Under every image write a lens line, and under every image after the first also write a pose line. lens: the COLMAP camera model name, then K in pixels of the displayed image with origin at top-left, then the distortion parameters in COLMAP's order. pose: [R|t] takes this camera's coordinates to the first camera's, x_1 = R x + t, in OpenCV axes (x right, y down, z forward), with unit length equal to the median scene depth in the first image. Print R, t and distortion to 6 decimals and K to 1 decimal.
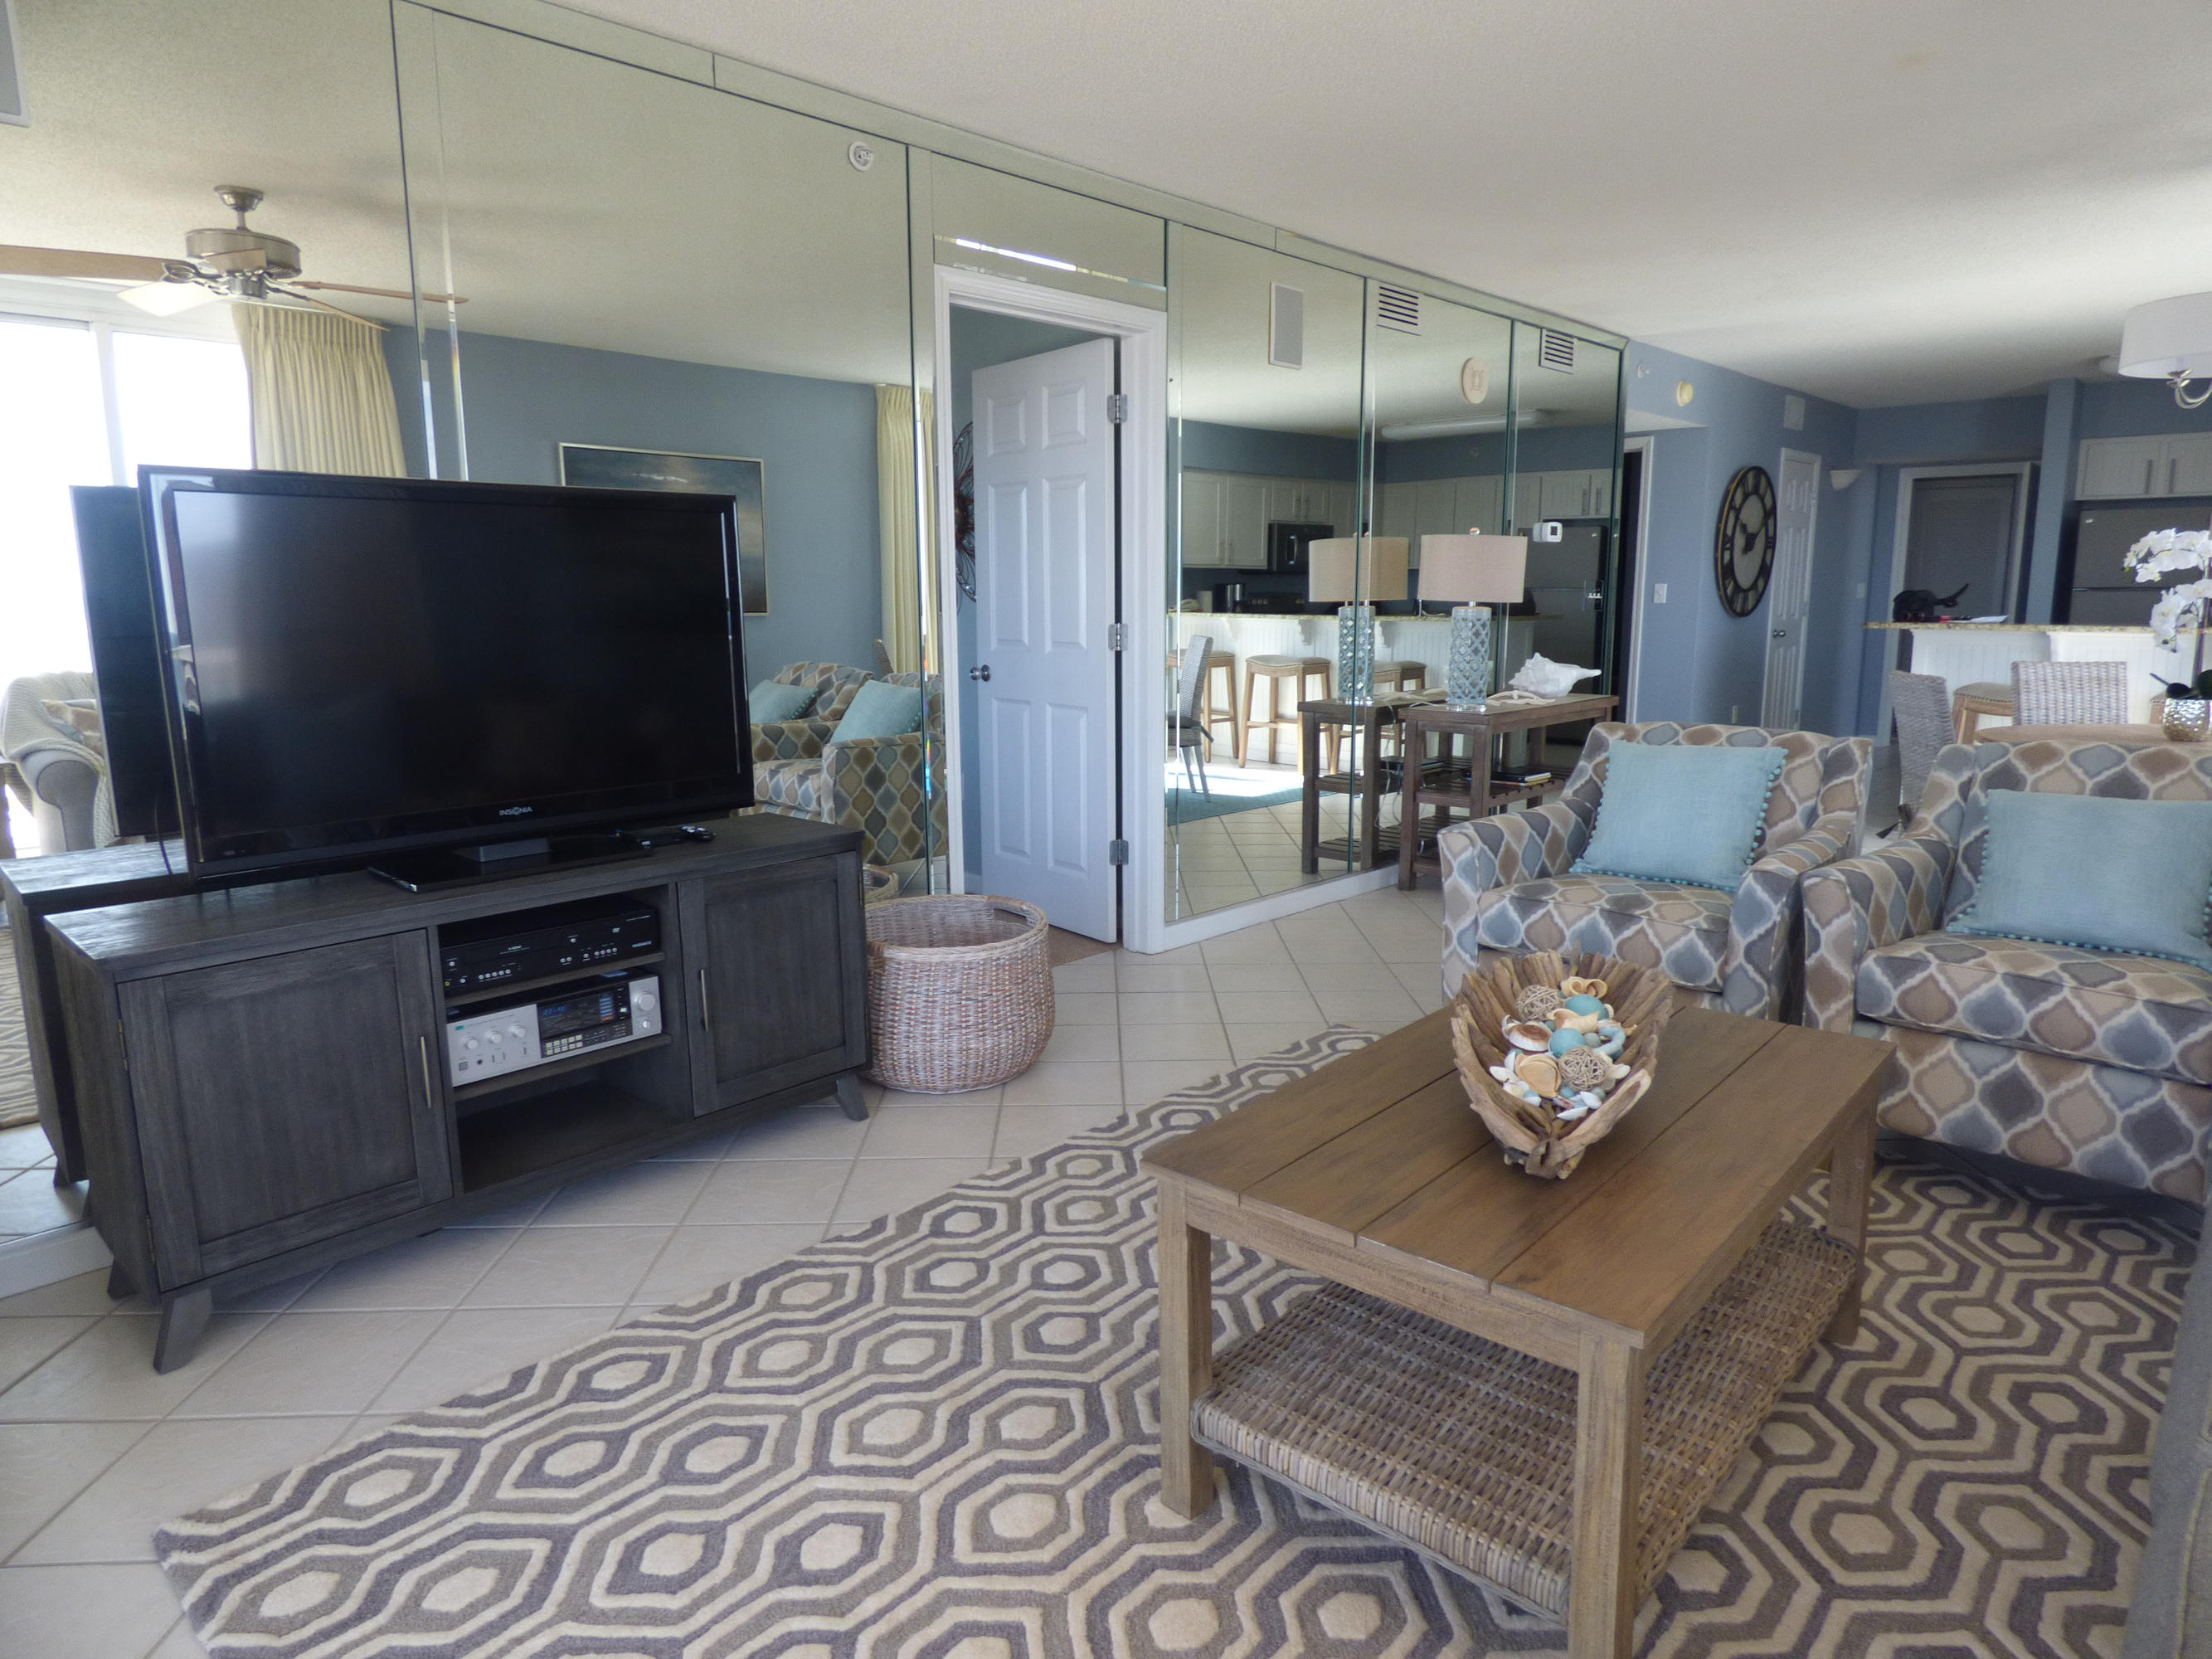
lens RADIAL K [[1322.0, 0, 1116.8], [0, 1322.0, 834.1], [0, 0, 1]] dist [-0.004257, 0.005043]
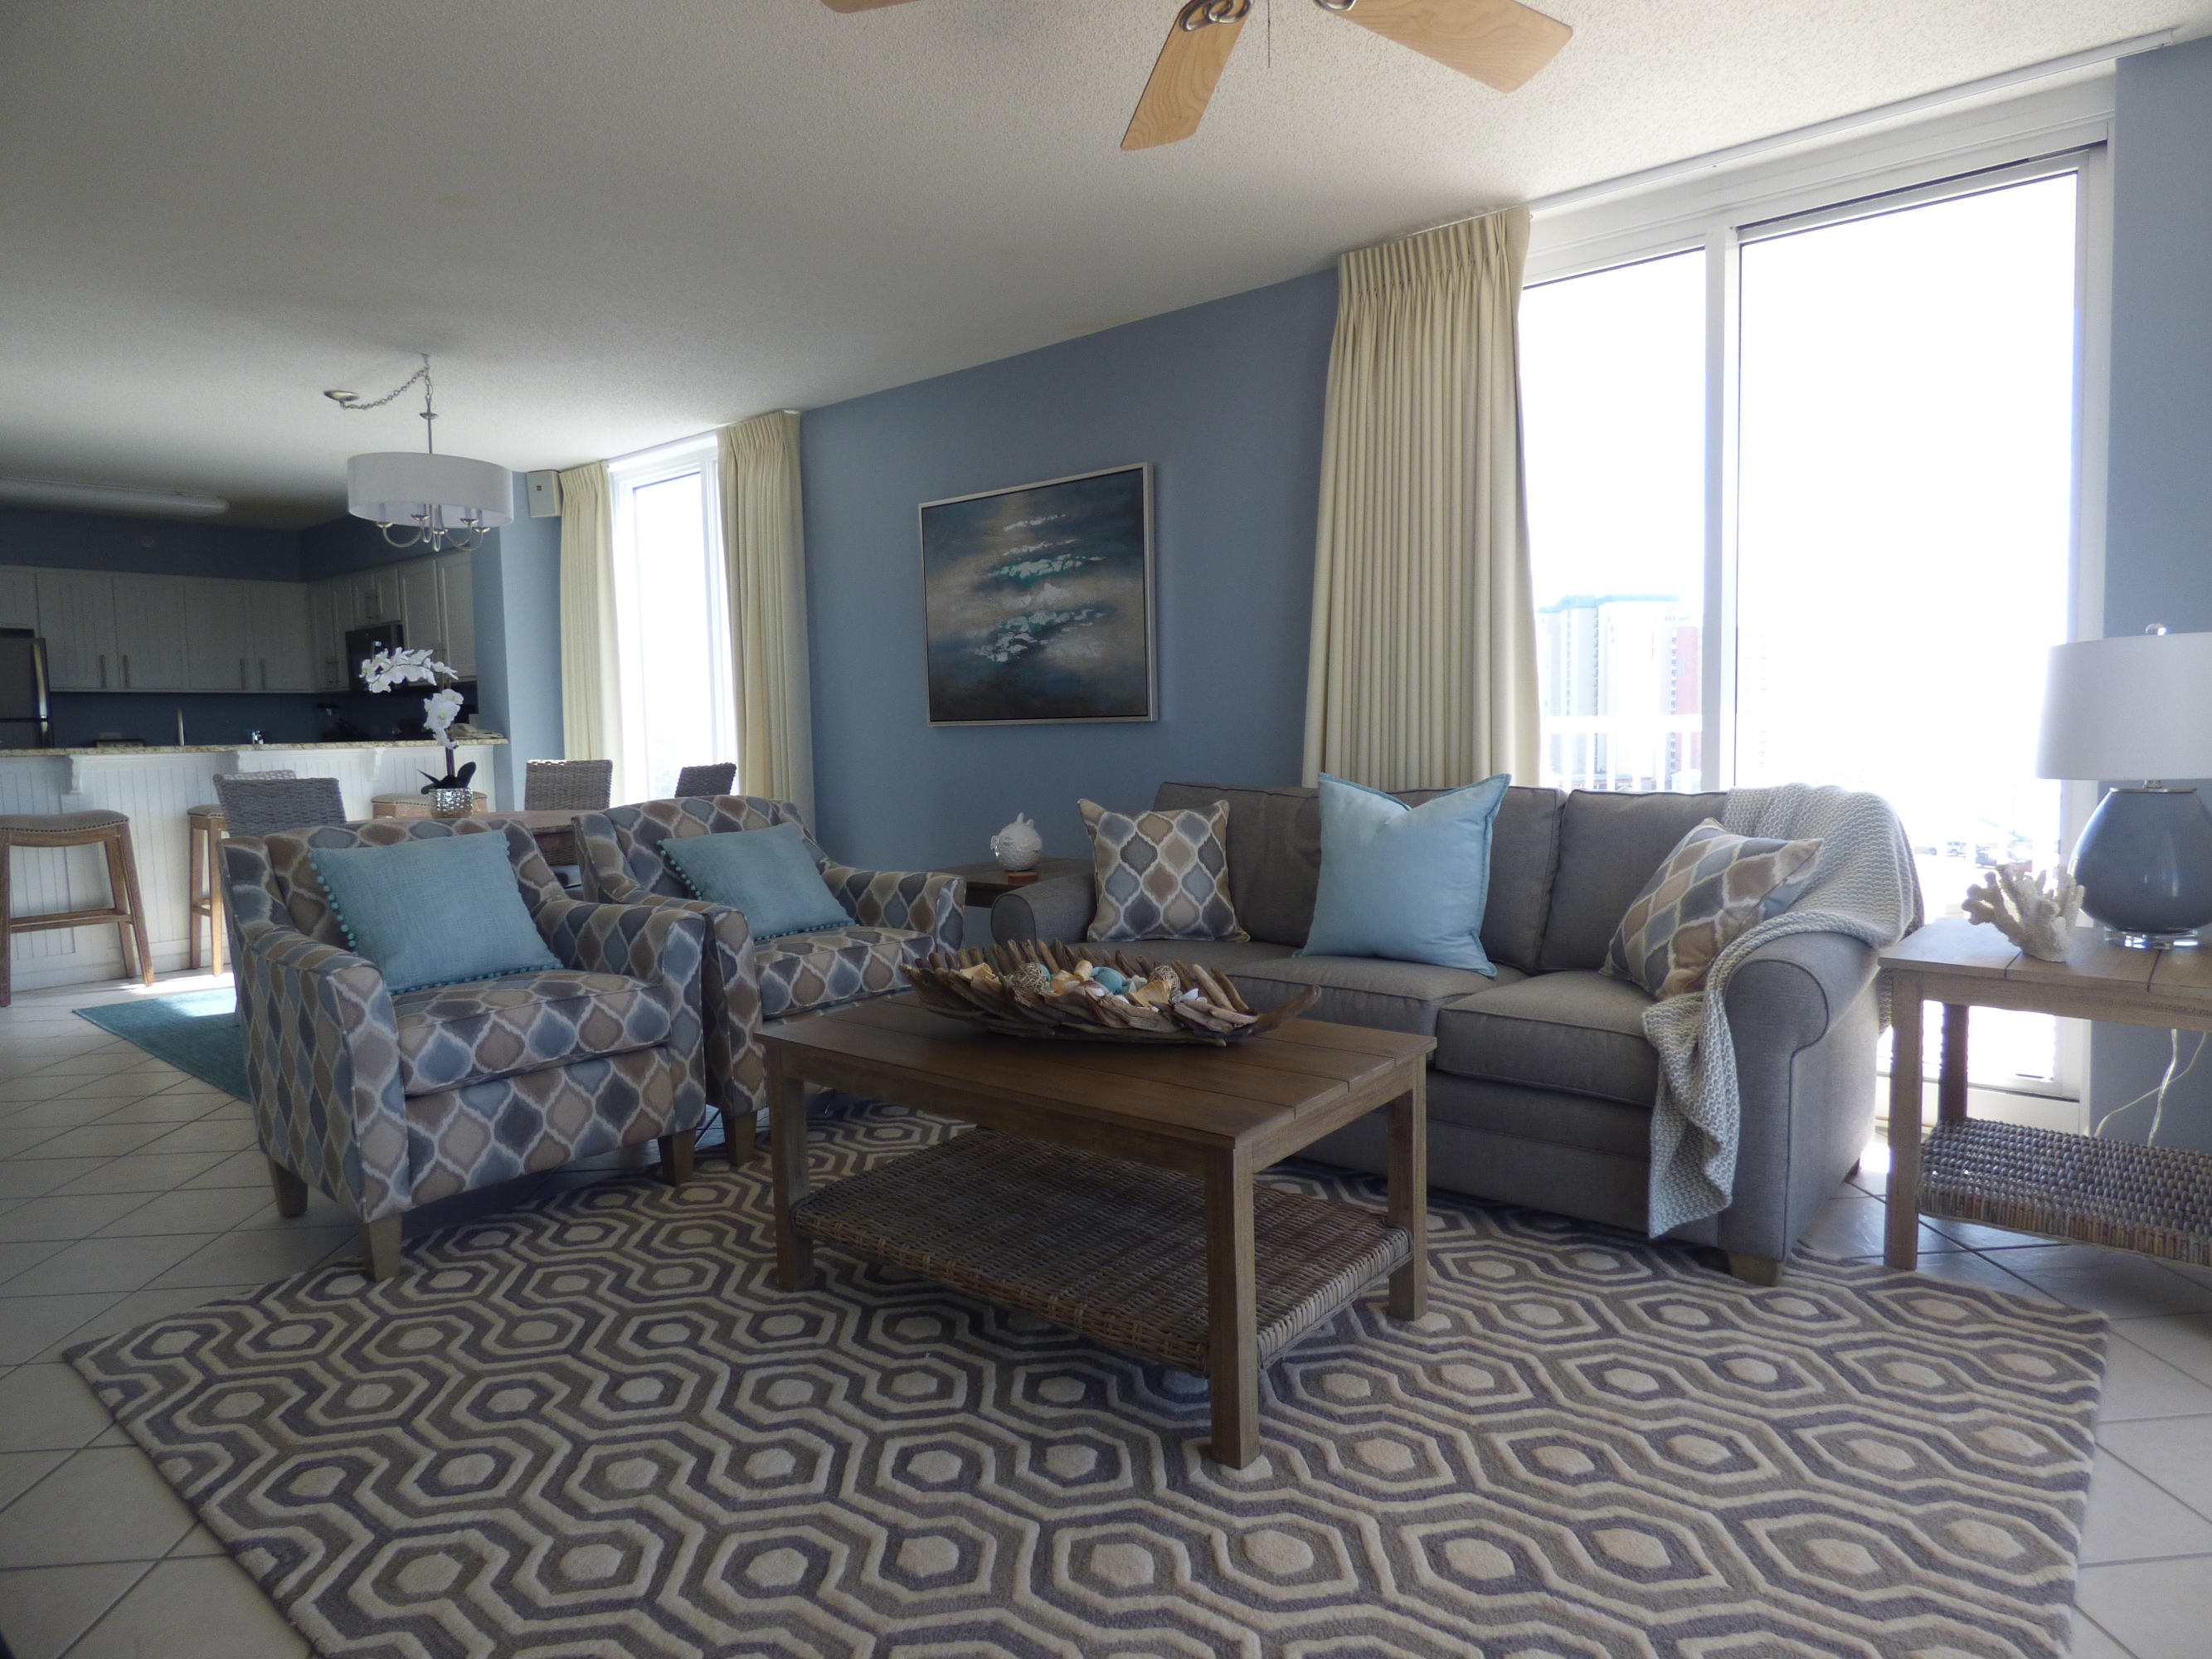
lens RADIAL K [[1322.0, 0, 1124.2], [0, 1322.0, 817.7], [0, 0, 1]] dist [-0.004257, 0.005043]
pose [[-0.063965, -0.063088, 0.995956, -0.562809], [0.197746, 0.977410, 0.074613, -0.057886], [-0.978164, 0.201719, -0.050044, 0.598640]]
